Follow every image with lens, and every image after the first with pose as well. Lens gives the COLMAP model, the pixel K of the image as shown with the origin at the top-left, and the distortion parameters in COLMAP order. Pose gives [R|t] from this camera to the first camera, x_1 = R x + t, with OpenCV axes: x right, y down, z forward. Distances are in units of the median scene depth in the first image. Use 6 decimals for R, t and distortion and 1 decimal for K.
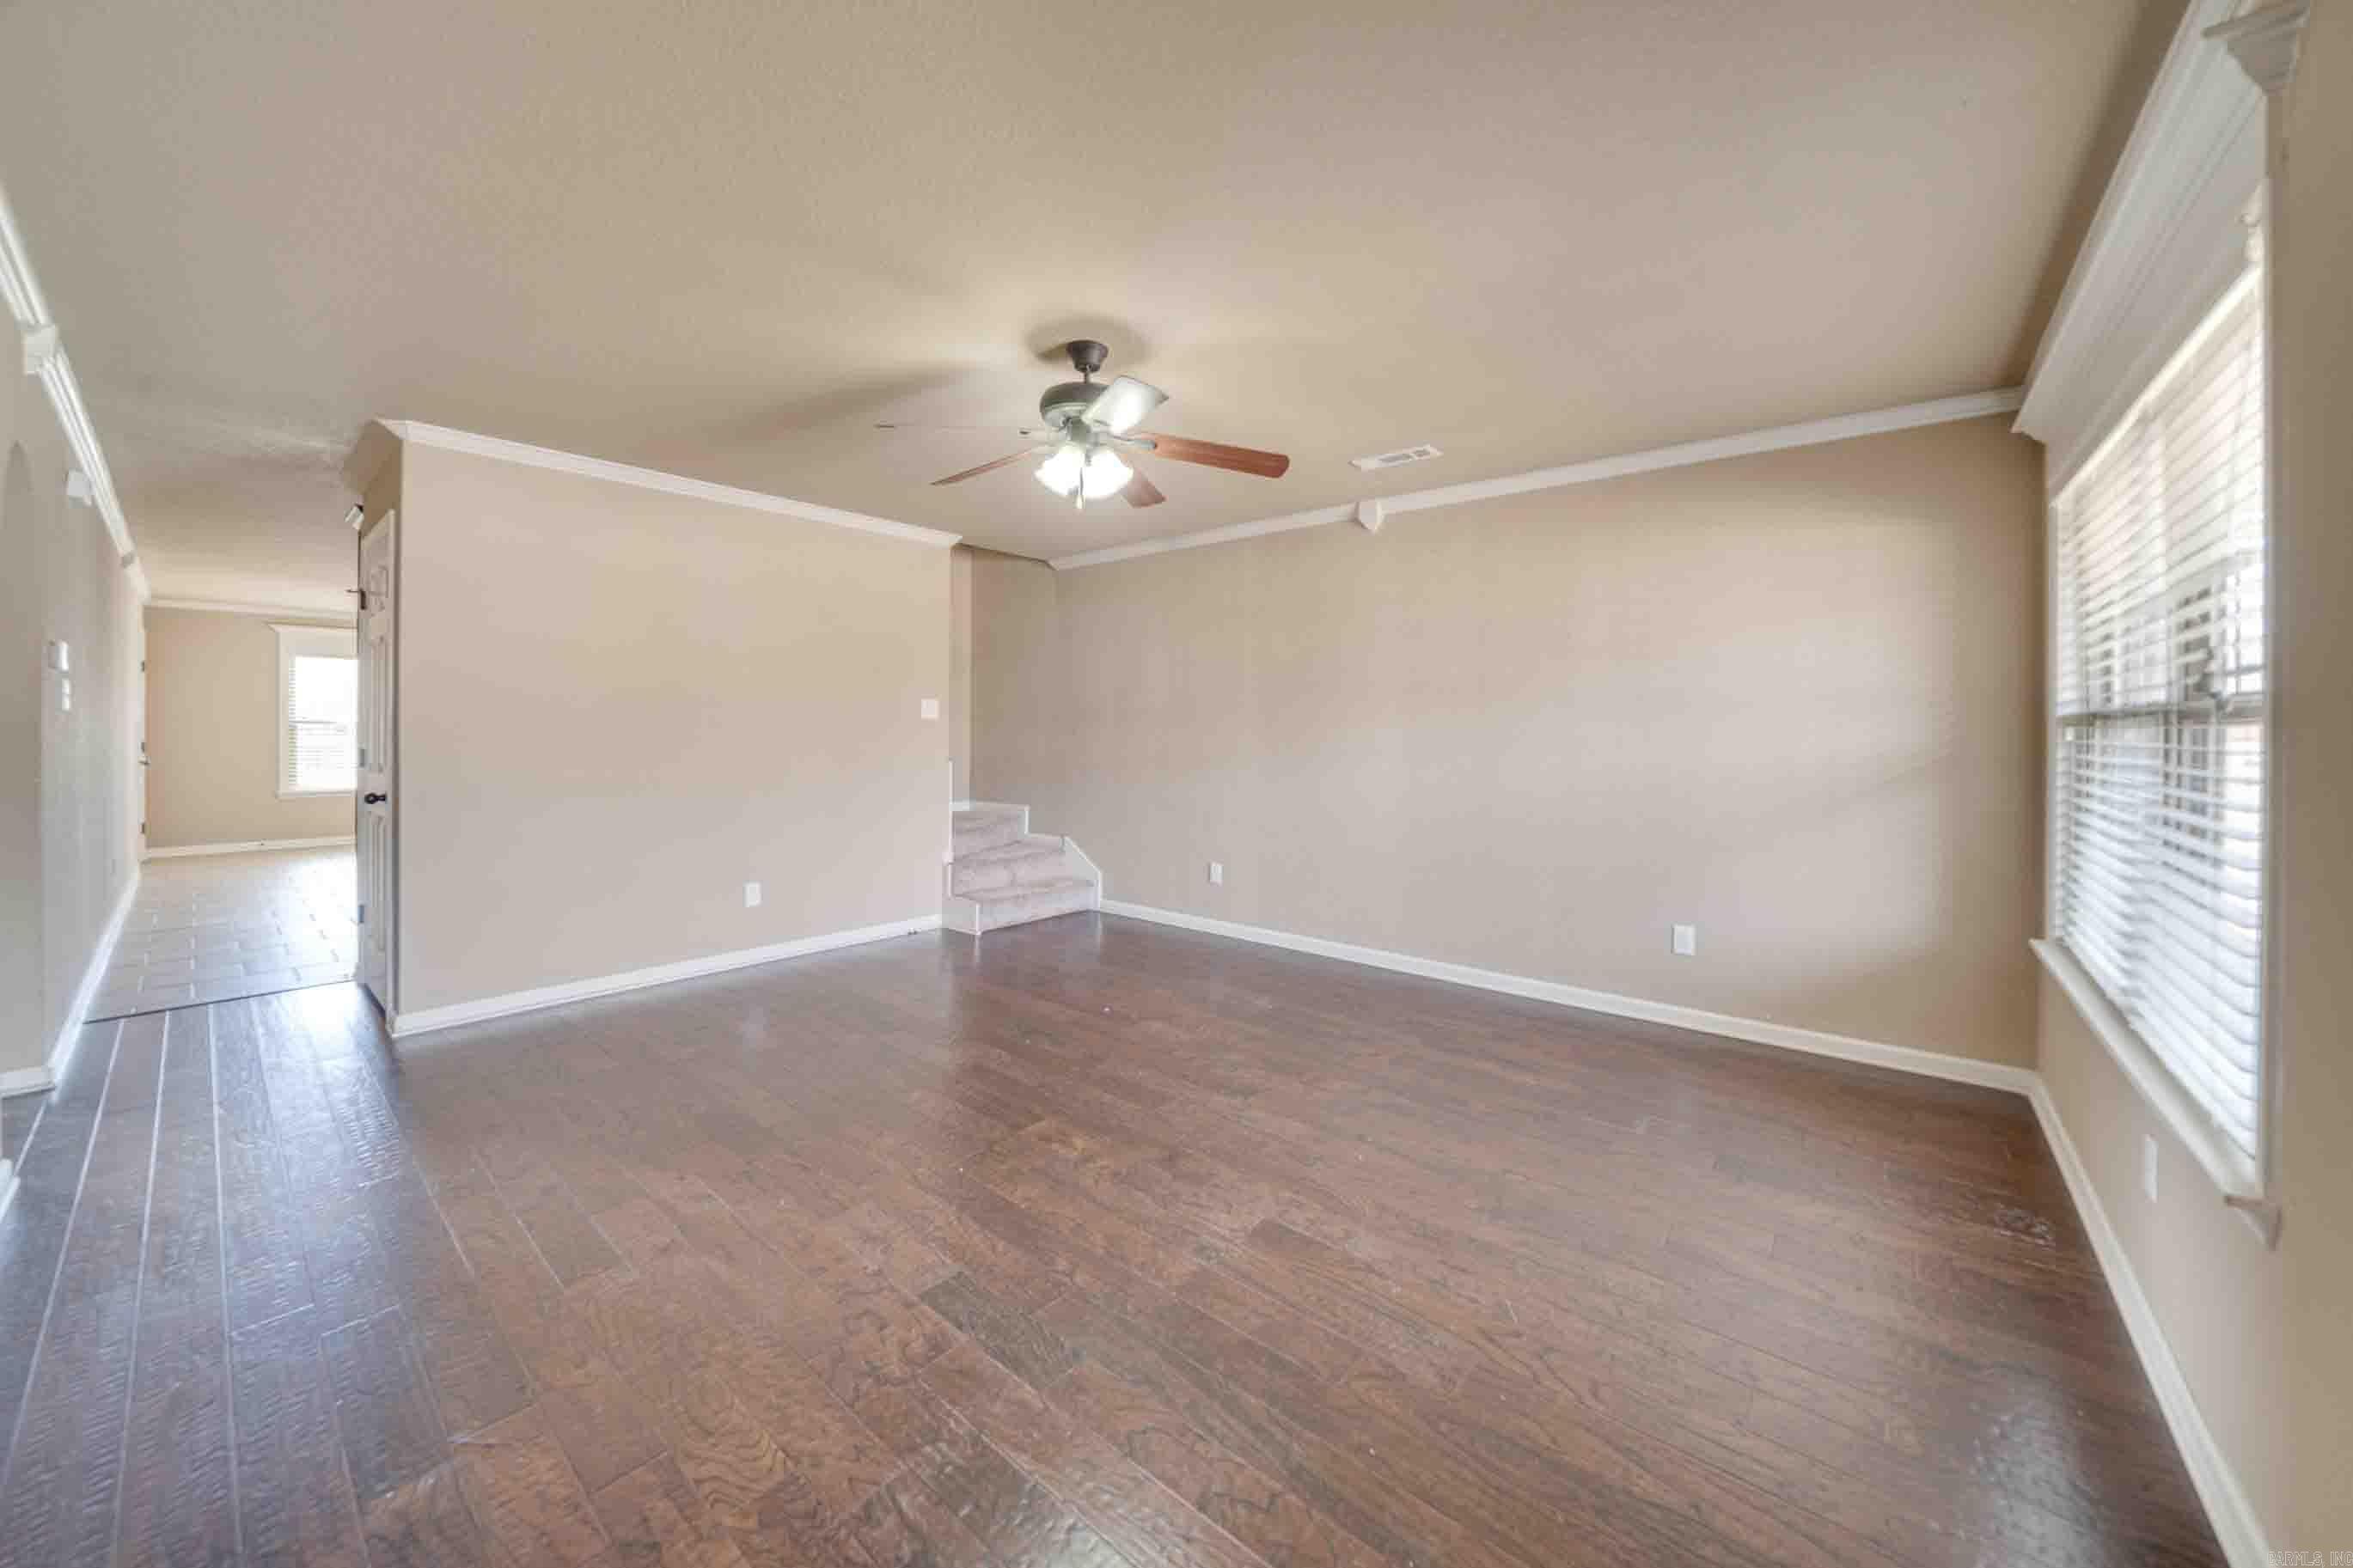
lens RADIAL K [[830.2, 0, 1156.5], [0, 830.2, 737.1], [0, 0, 1]] dist [-0.000604, 0.000040]
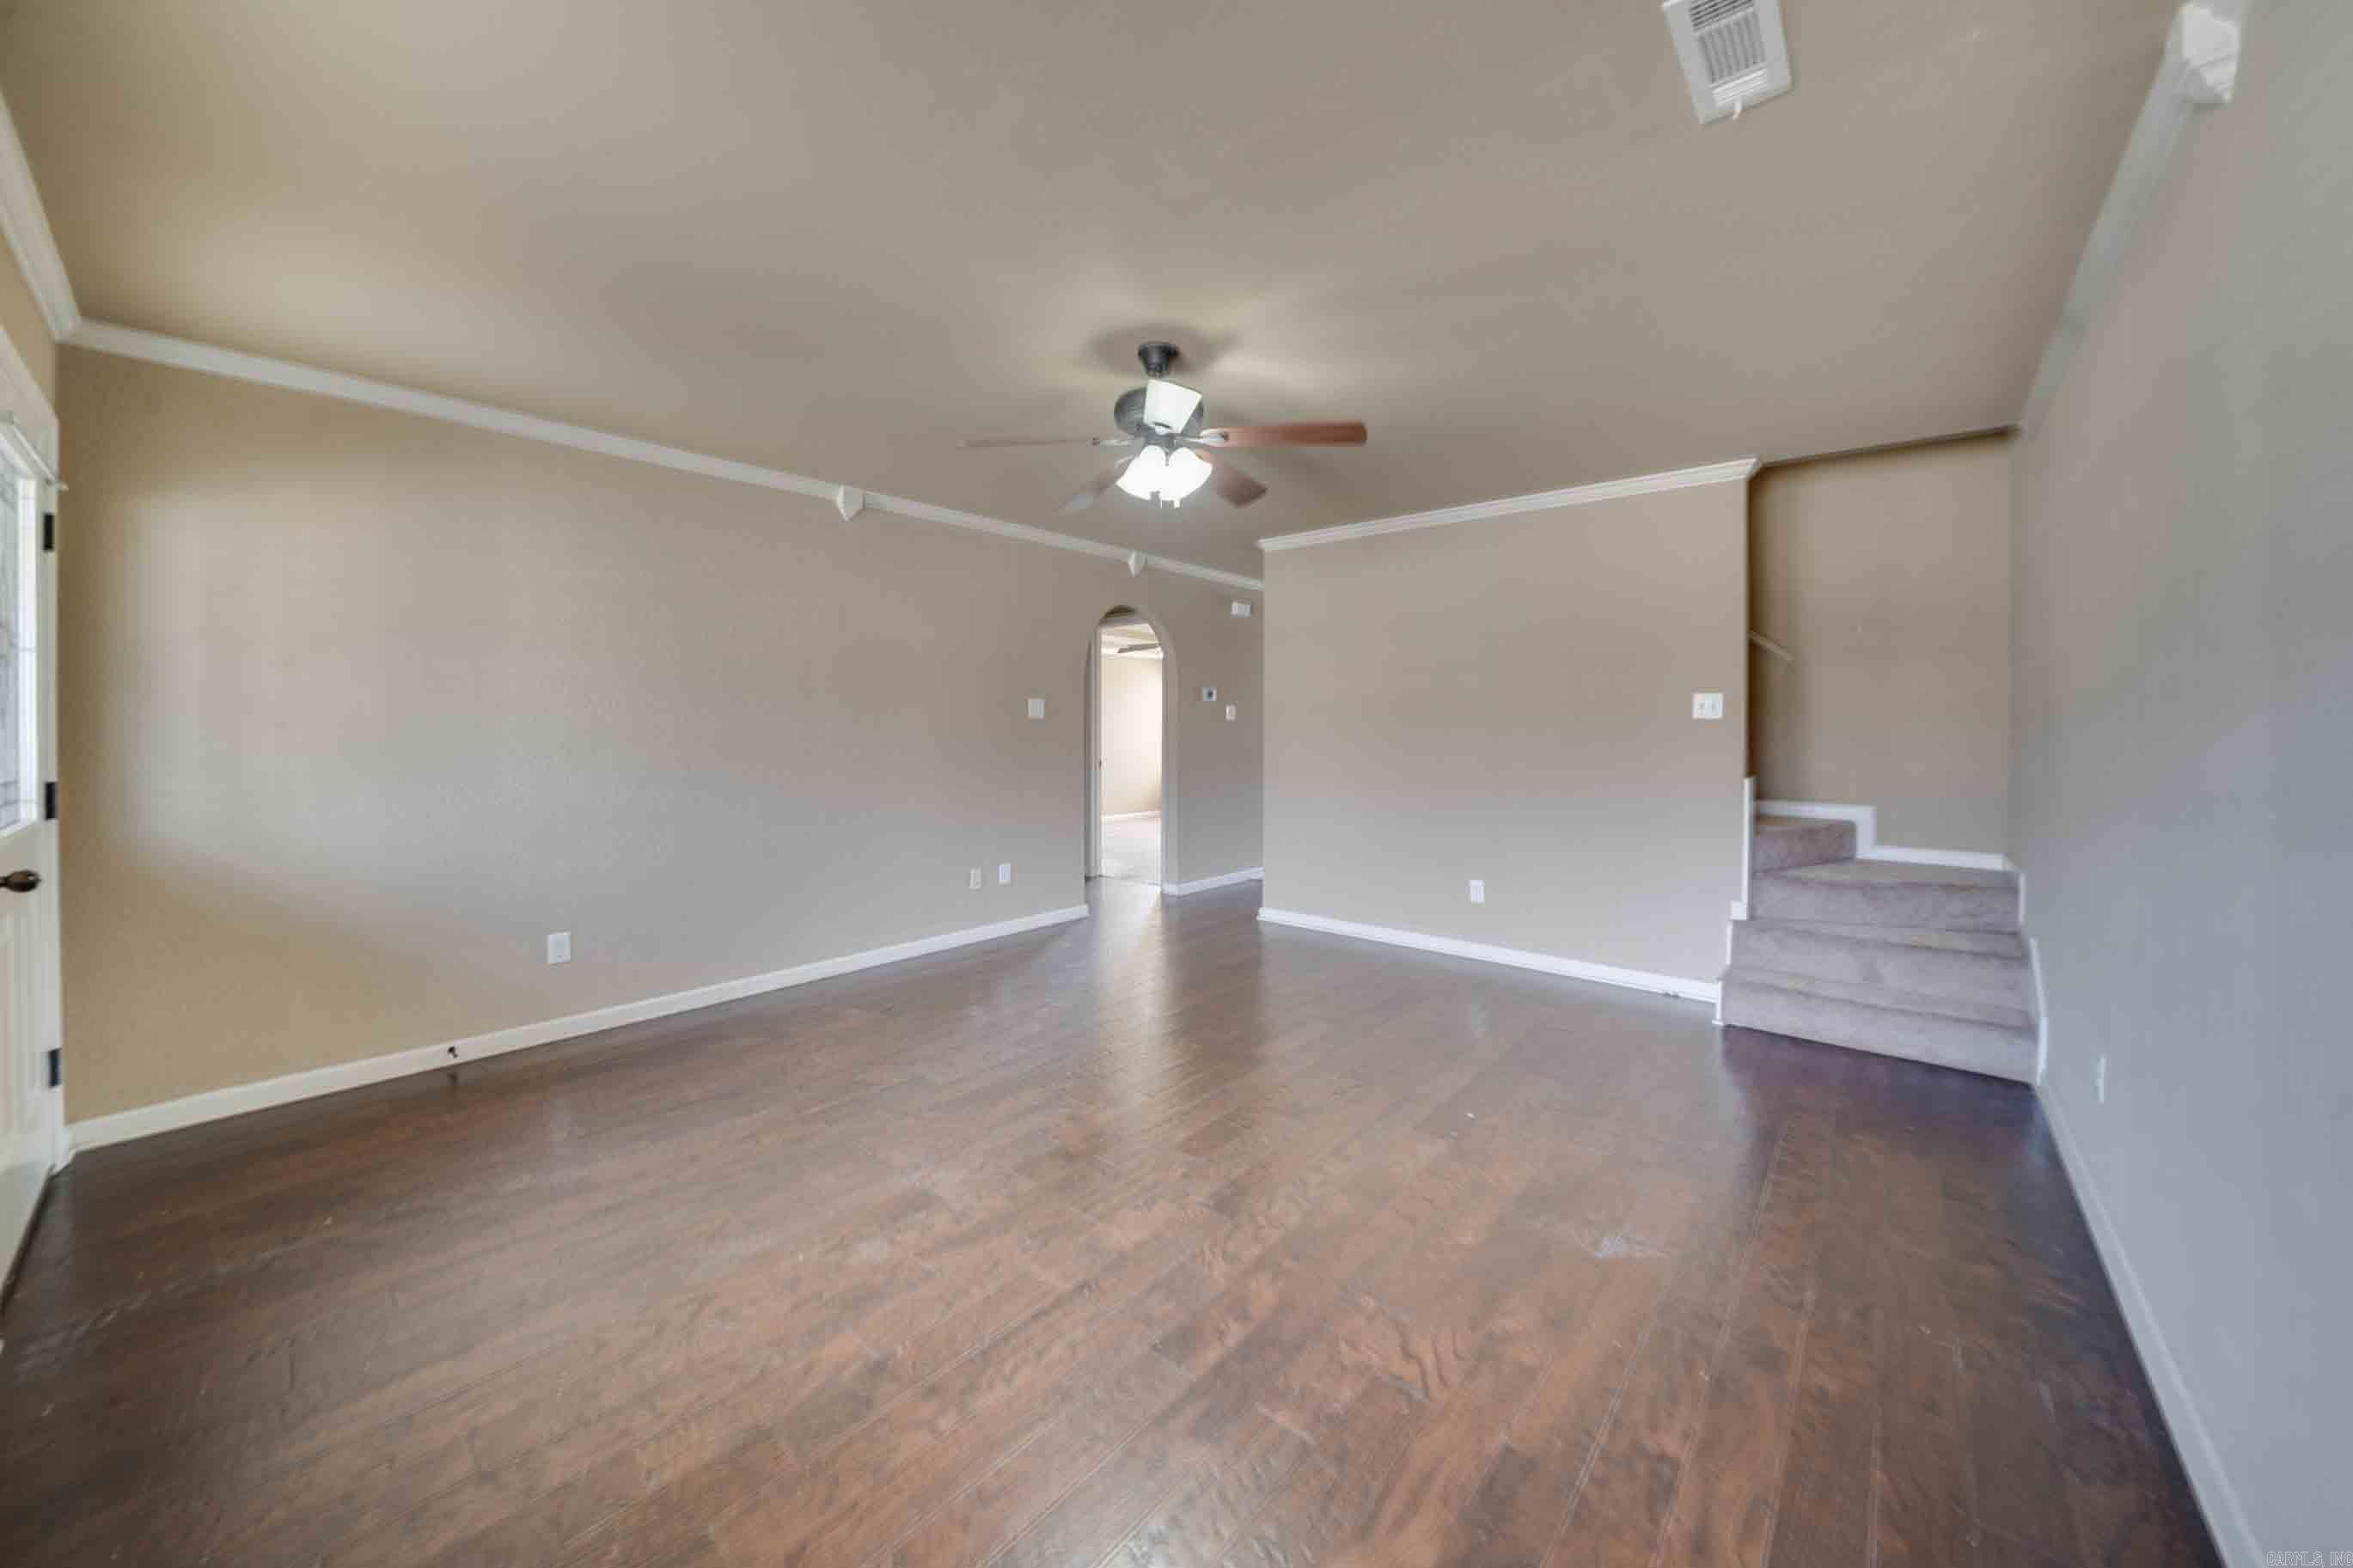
lens RADIAL K [[830.2, 0, 1155.6], [0, 830.2, 728.9], [0, 0, 1]] dist [-0.000604, 0.000040]
pose [[0.001239, -0.005361, -0.999985, 1.036038], [-0.007661, 0.999956, -0.005370, -0.011413], [0.999970, 0.007668, 0.001198, 1.101182]]
